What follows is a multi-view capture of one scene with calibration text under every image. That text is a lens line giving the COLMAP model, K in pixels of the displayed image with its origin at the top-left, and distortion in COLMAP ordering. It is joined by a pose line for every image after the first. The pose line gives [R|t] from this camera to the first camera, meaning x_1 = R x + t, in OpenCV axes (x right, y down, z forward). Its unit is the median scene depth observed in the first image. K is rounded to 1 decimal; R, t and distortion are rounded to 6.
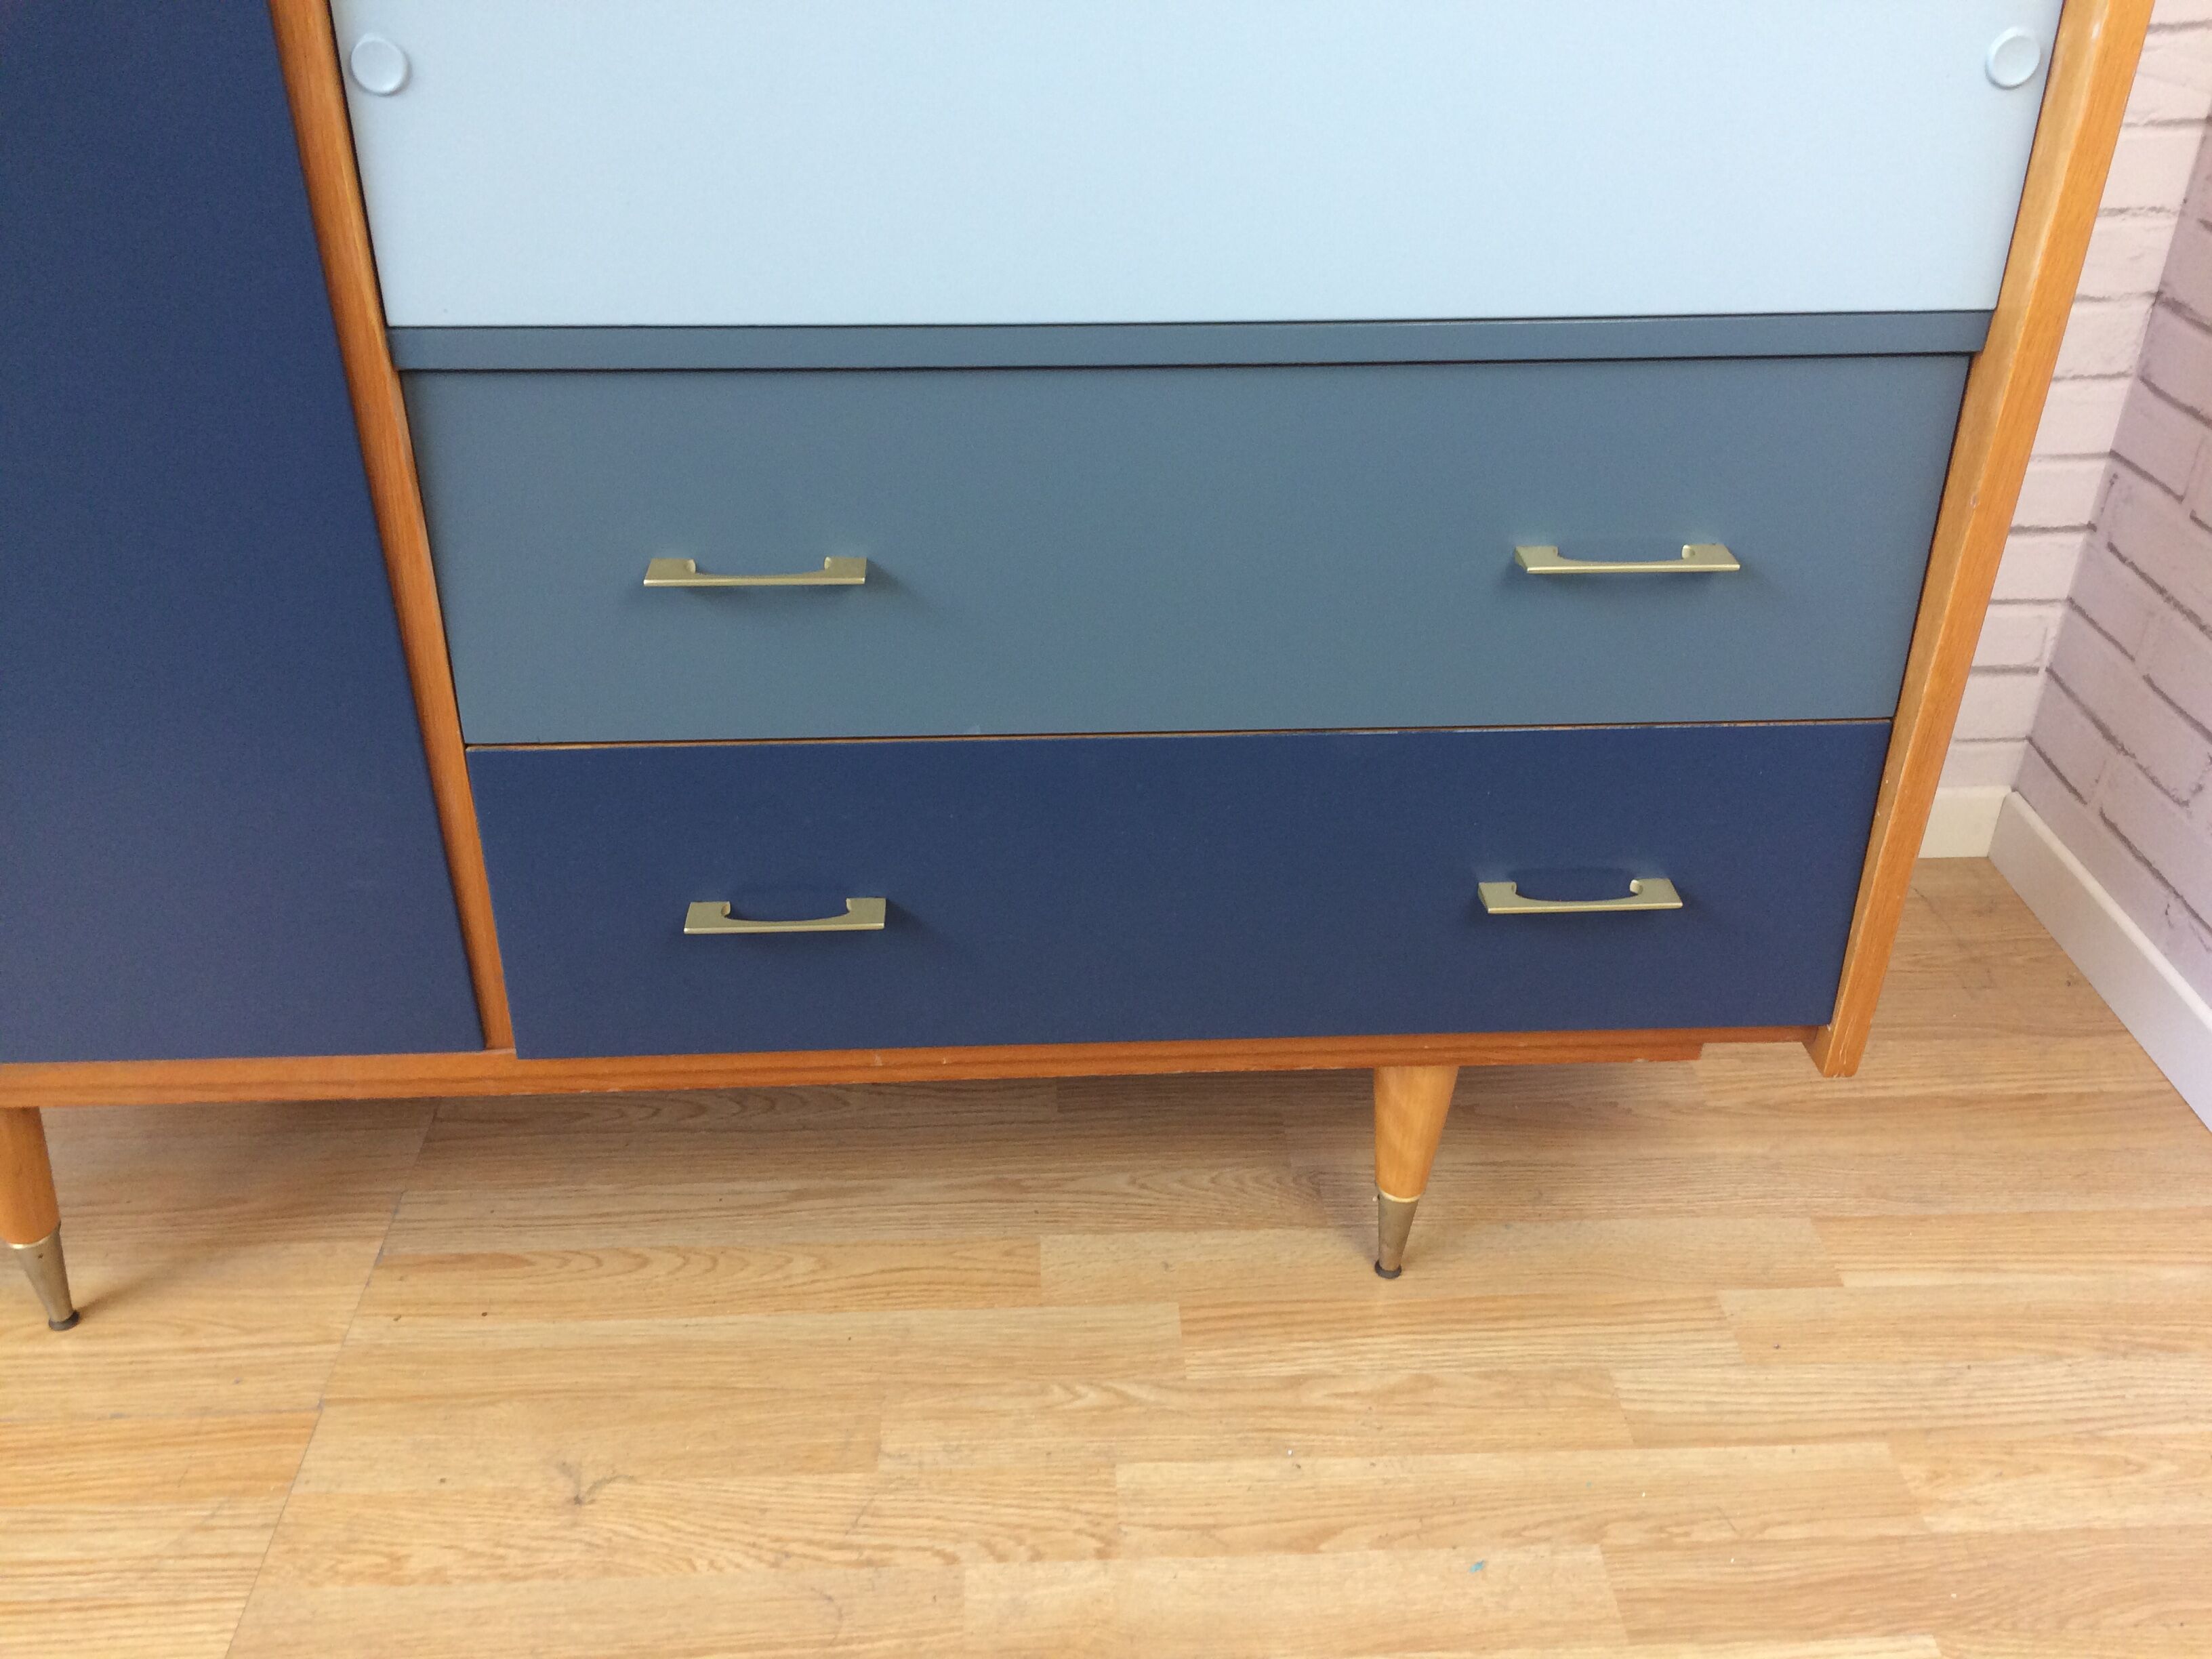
lens RADIAL K [[1897.3, 0, 1103.9], [0, 1897.3, 814.2], [0, 0, 1]] dist [0.075631, -0.106727]
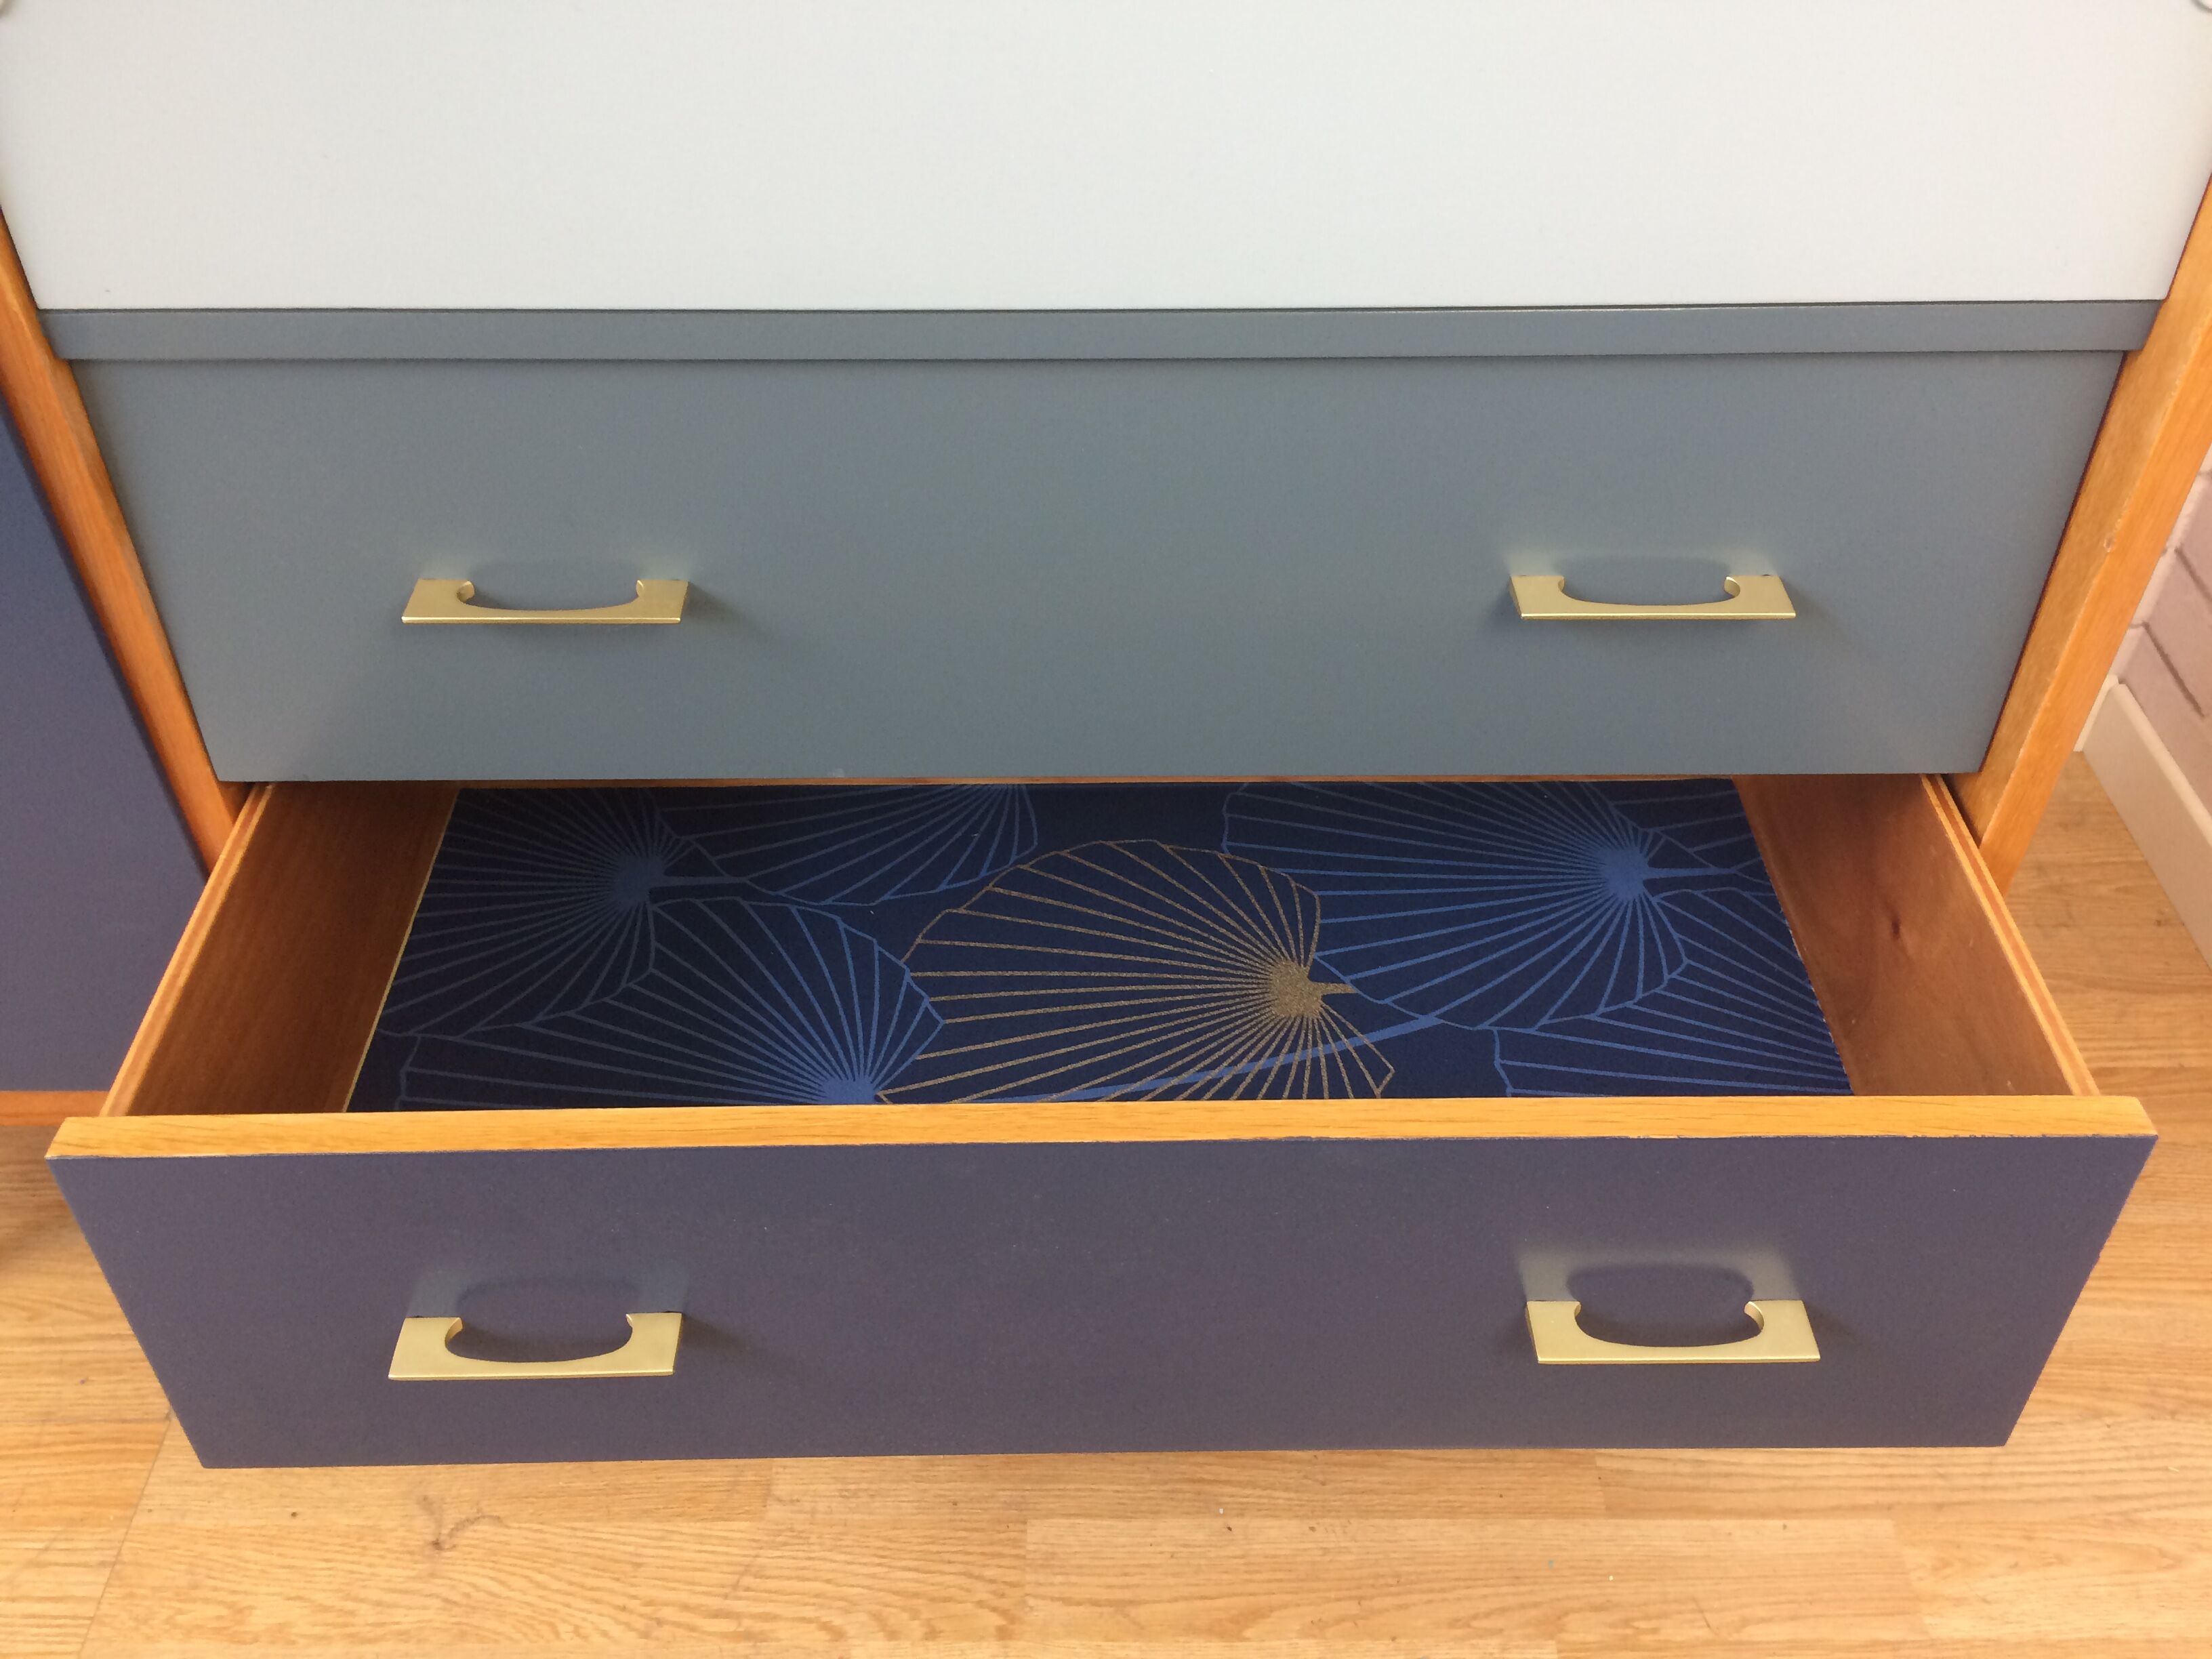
lens RADIAL K [[1897.3, 0, 1103.9], [0, 1897.3, 814.2], [0, 0, 1]] dist [0.075631, -0.106727]
pose [[0.999174, 0.022797, -0.033650, 0.066492], [-0.016246, 0.982889, 0.183480, -0.158663], [0.037257, -0.182782, 0.982447, 0.174563]]
